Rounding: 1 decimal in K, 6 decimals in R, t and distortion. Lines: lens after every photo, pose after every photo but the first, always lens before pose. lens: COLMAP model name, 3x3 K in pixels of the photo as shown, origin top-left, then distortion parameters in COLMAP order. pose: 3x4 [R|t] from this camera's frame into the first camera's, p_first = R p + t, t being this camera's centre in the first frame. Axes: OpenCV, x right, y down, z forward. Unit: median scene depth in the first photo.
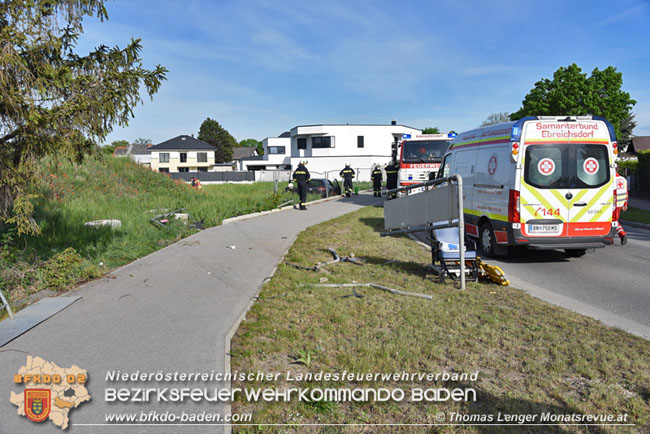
lens RADIAL K [[542.2, 0, 327.3], [0, 542.2, 215.4], [0, 0, 1]] dist [-0.005904, 0.000345]
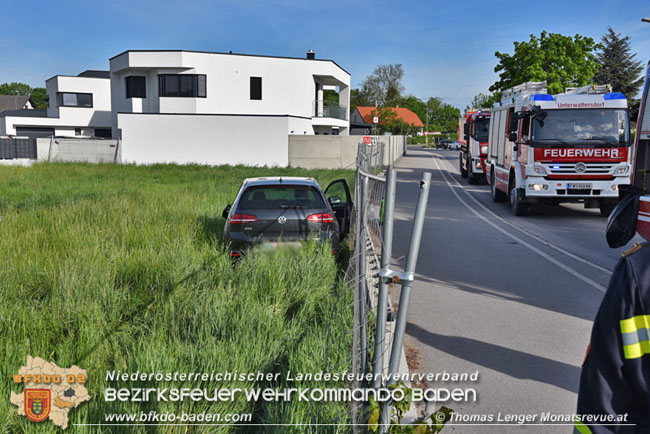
lens RADIAL K [[730.3, 0, 324.2], [0, 730.3, 216.0], [0, 0, 1]] dist [0.132098, 0.000000]
pose [[0.969386, -0.004909, 0.245491, -0.045979], [-0.000617, 0.999748, 0.022427, -0.026806], [-0.245539, -0.021892, 0.969139, 0.277371]]
